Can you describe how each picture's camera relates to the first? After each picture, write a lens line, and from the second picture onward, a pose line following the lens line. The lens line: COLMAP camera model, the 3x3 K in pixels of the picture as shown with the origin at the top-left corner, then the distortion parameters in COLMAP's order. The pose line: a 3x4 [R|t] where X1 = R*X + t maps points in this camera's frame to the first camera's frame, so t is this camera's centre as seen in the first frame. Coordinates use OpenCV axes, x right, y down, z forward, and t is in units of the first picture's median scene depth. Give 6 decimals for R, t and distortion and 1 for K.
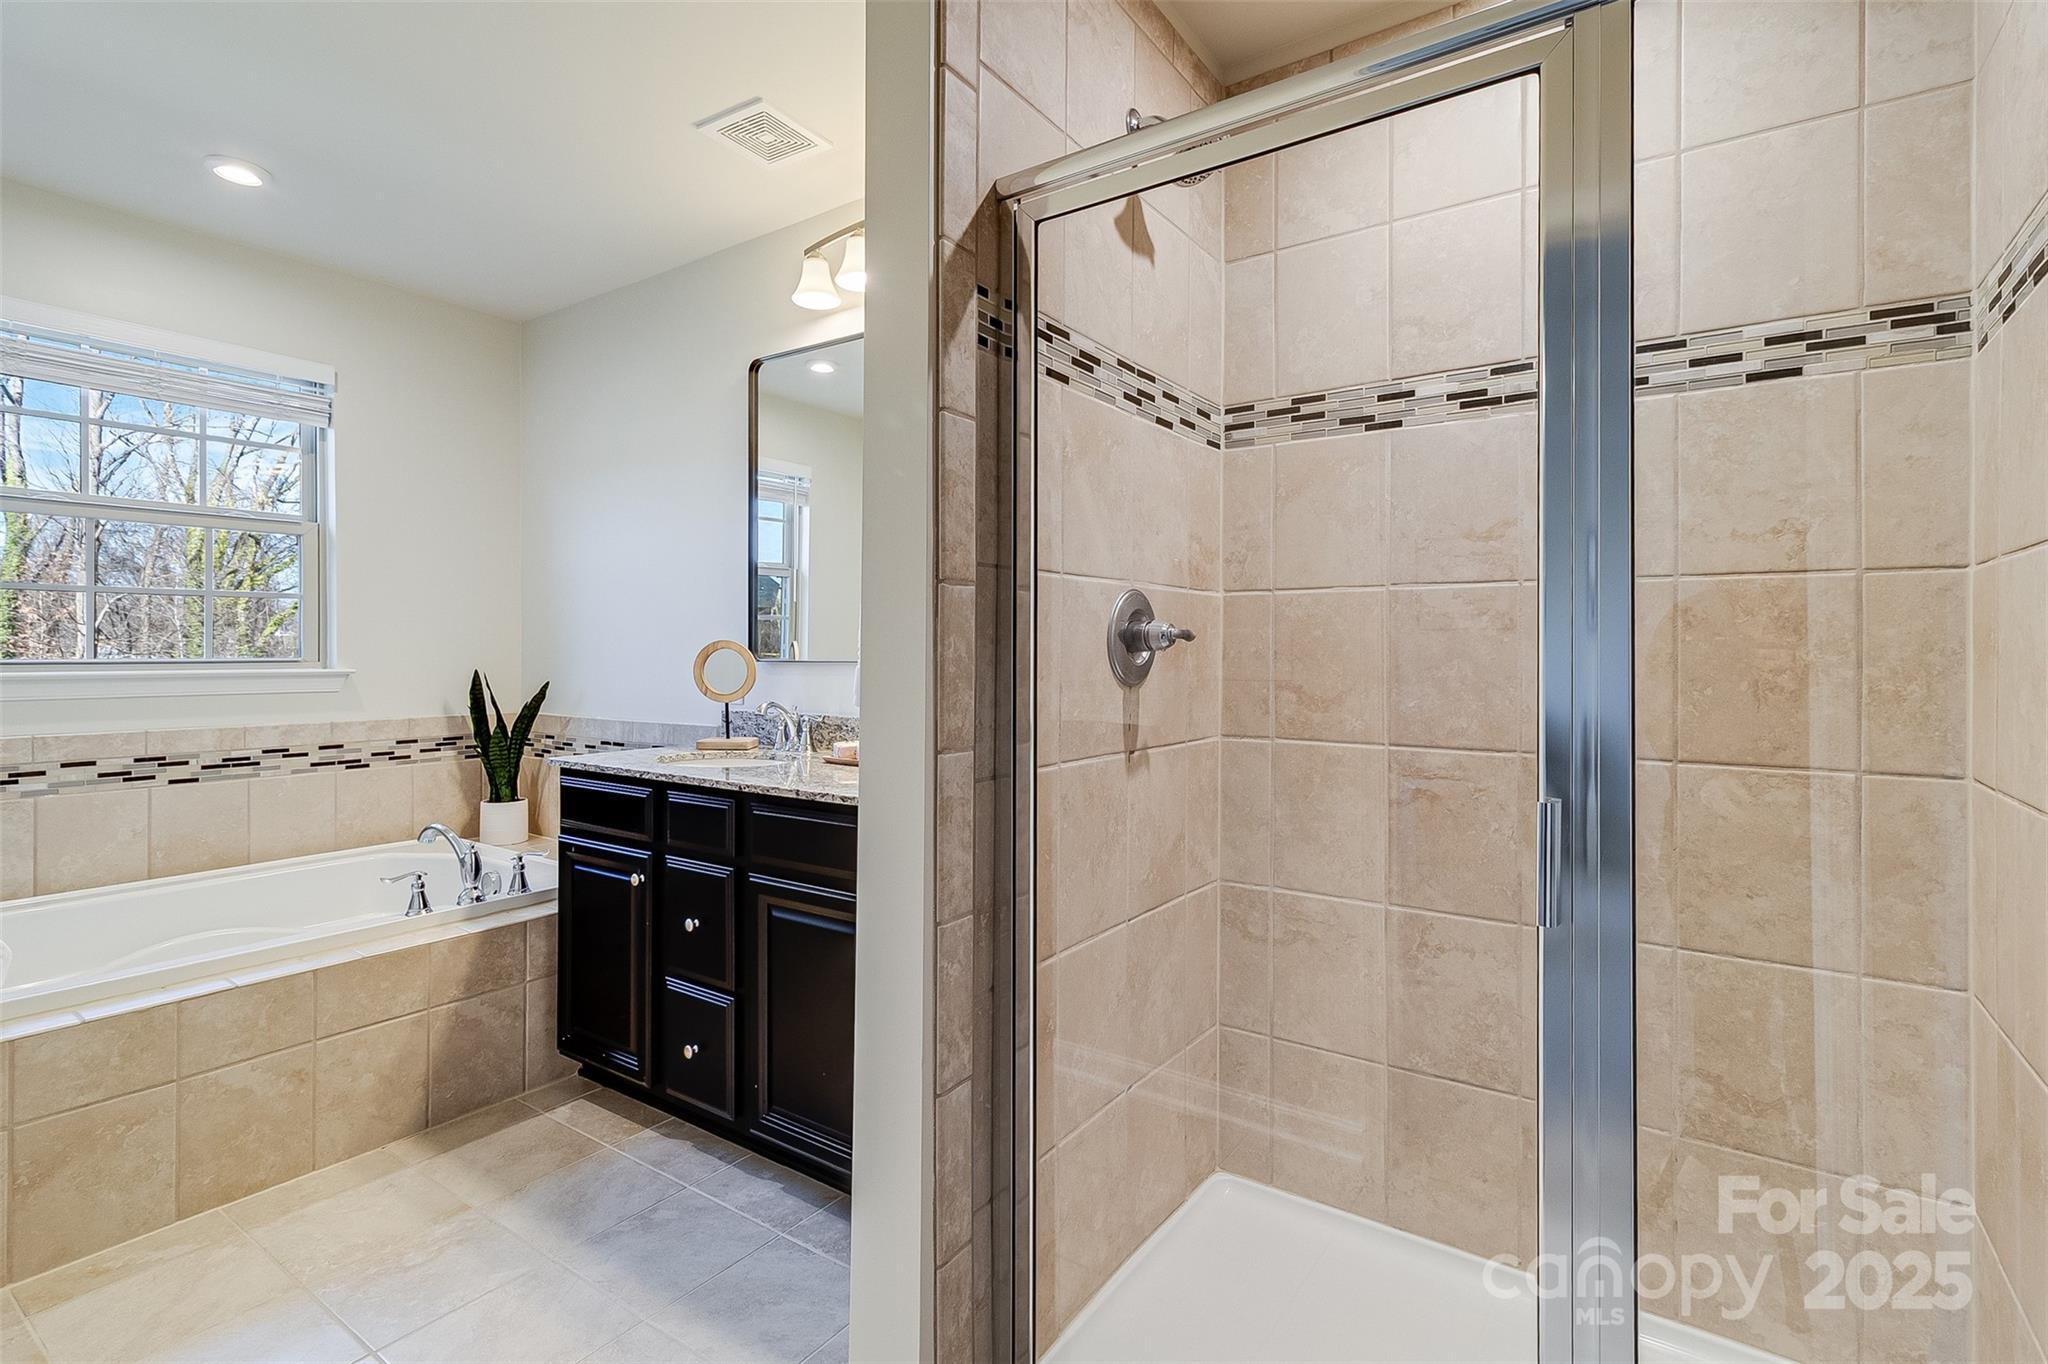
lens RADIAL K [[956.4, 0, 1056.9], [0, 956.4, 649.7], [0, 0, 1]] dist [0.002833, -0.000623]
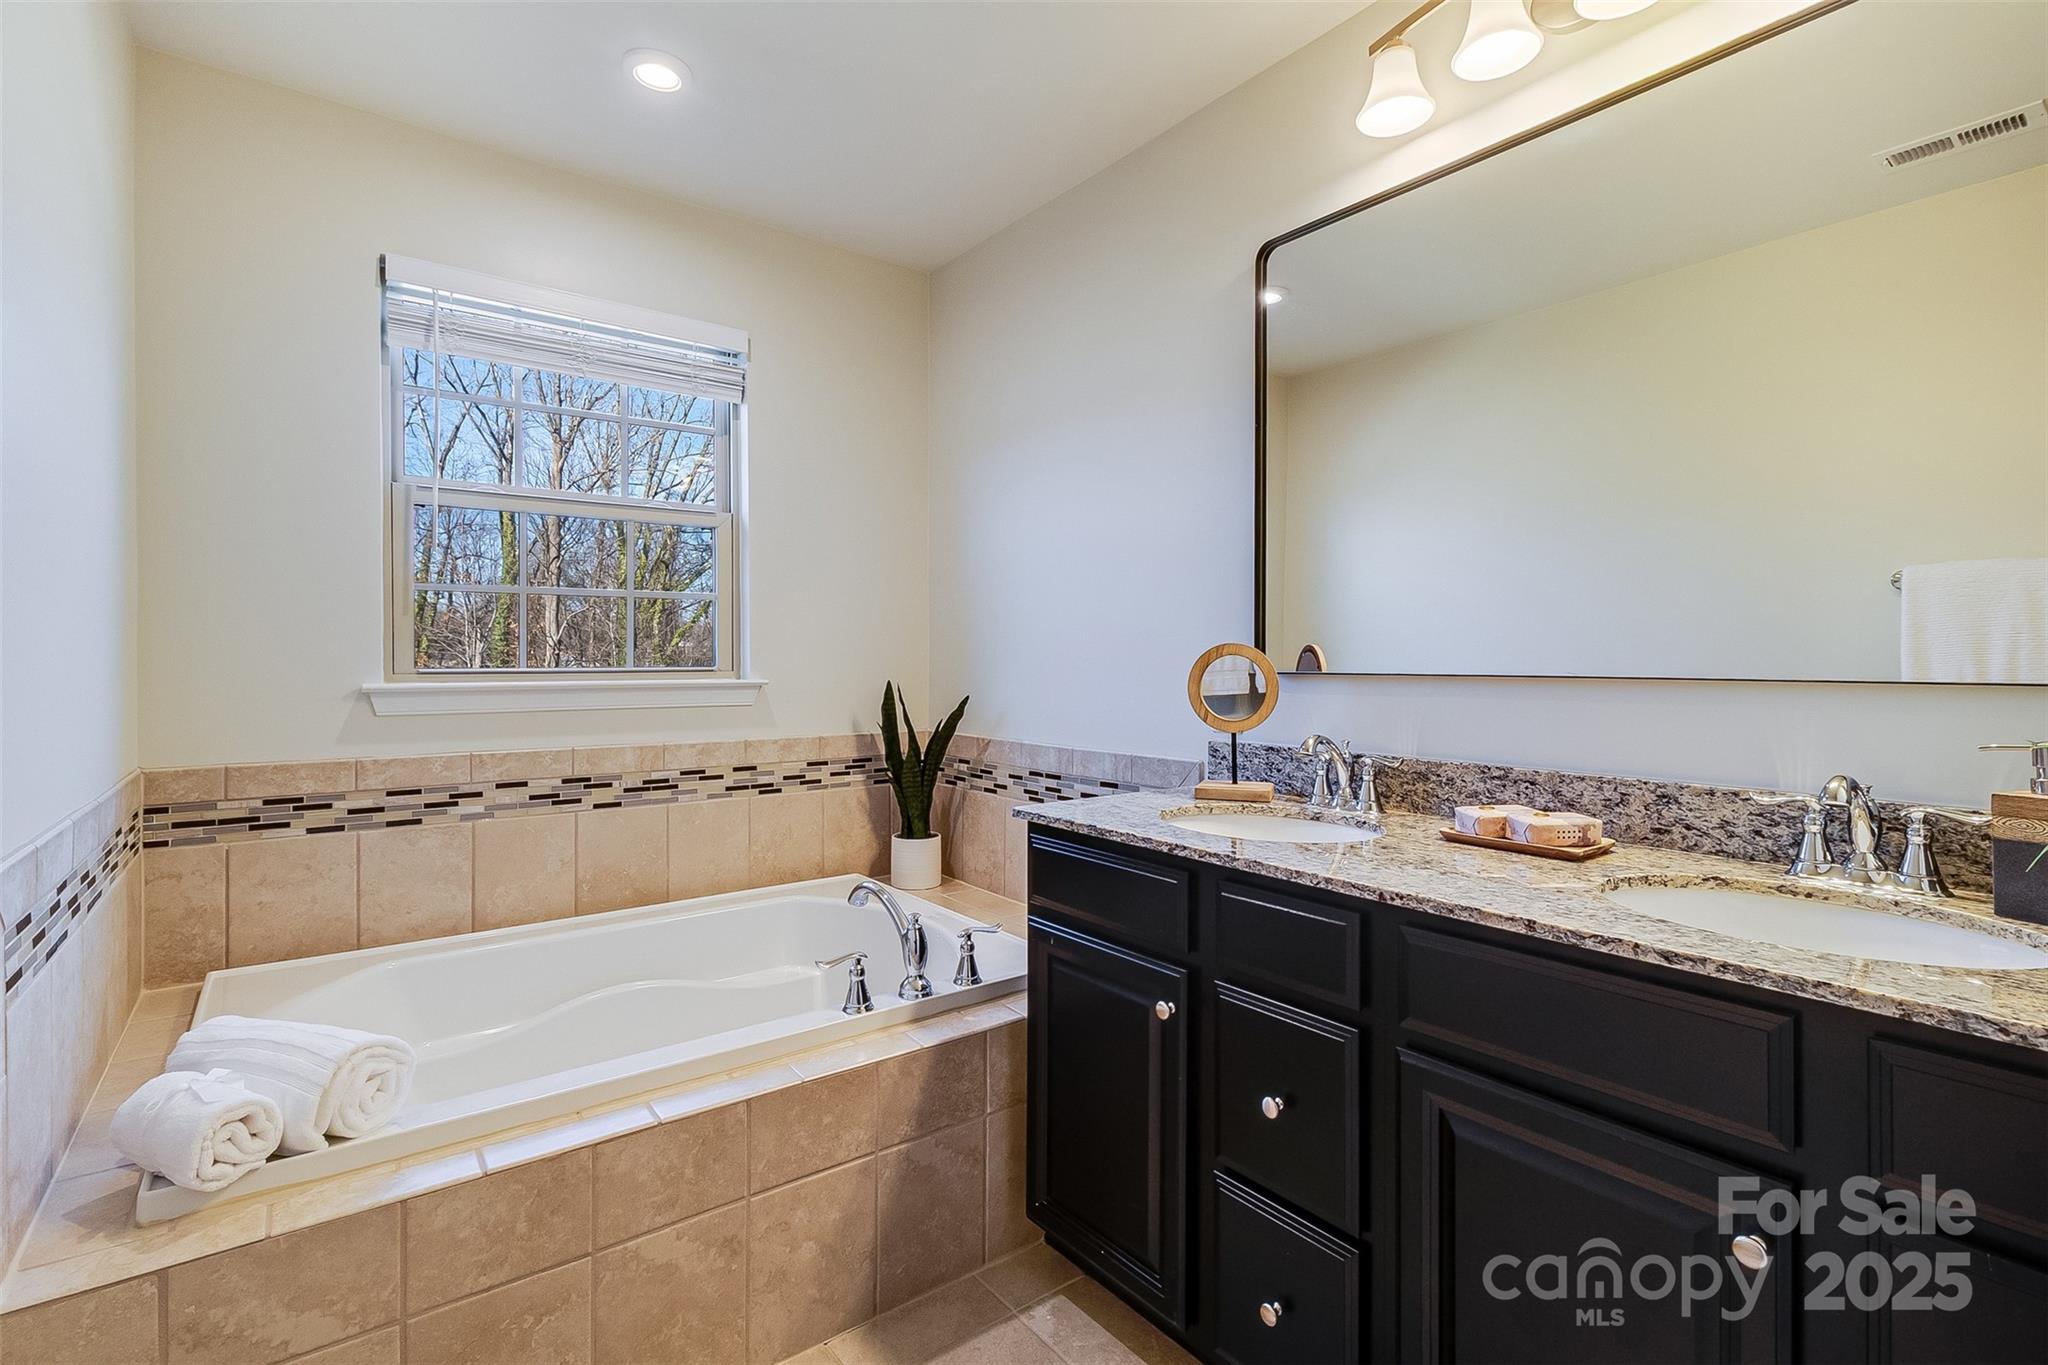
lens RADIAL K [[950.3, 0, 1051.0], [0, 950.3, 659.9], [0, 0, 1]] dist [0.002000, 0.000588]
pose [[0.952028, 0.000057, -0.306012, -0.269730], [0.000834, 0.999996, 0.002782, 0.000297], [0.306011, -0.002903, 0.952024, 0.309746]]
